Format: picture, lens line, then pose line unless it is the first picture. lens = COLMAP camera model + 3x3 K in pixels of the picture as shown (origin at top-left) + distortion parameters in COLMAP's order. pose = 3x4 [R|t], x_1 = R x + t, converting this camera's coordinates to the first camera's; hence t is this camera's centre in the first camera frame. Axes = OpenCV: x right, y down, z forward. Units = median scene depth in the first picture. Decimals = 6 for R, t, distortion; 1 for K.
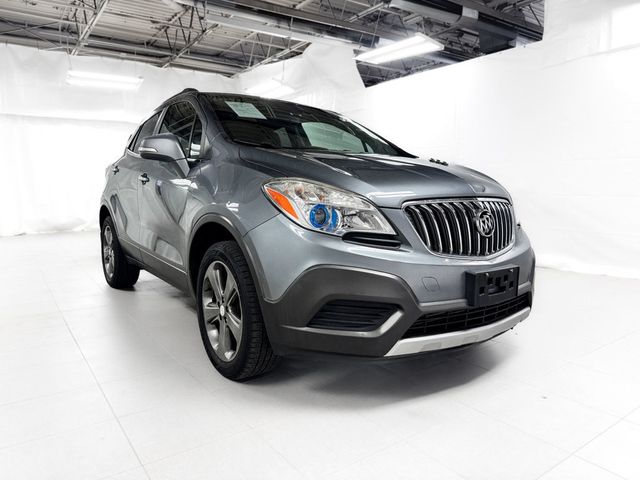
lens RADIAL K [[458.5, 0, 320.0], [0, 458.5, 240.0], [0, 0, 1]] dist [0.029055, -0.007286]
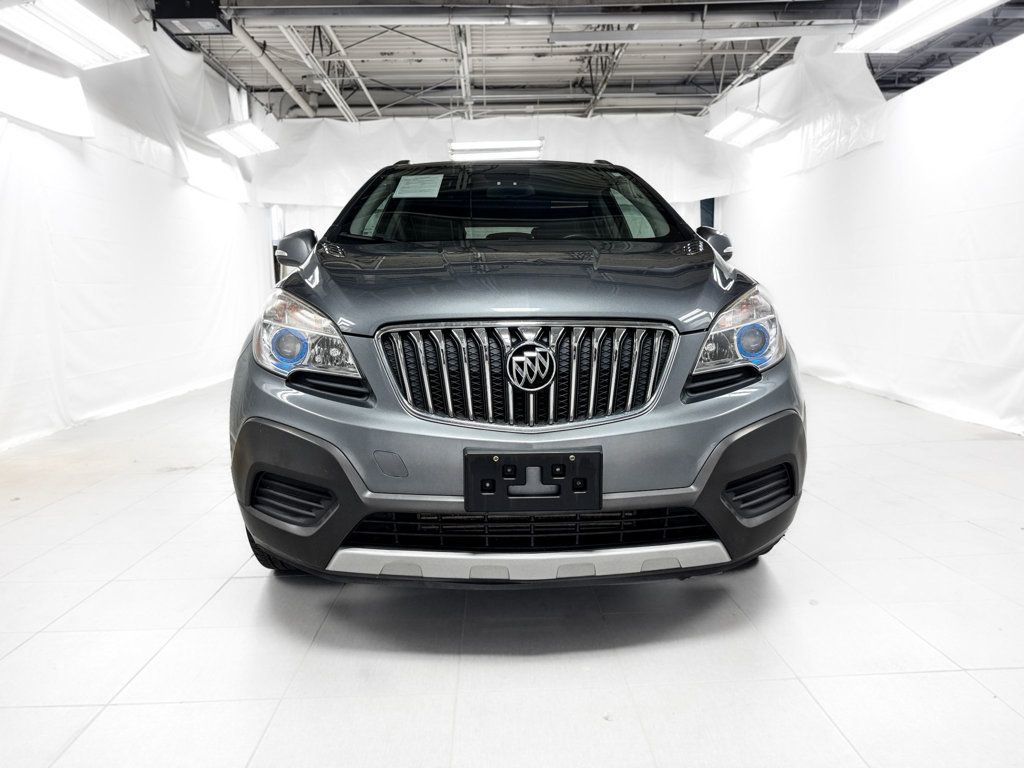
lens RADIAL K [[733.6, 0, 512.0], [0, 733.6, 384.0], [0, 0, 1]] dist [0.029055, -0.007286]
pose [[0.843466, 0.050814, -0.534774, 0.182641], [-0.047116, 0.998677, 0.020581, -0.007225], [0.535113, 0.007837, 0.844744, 0.056732]]
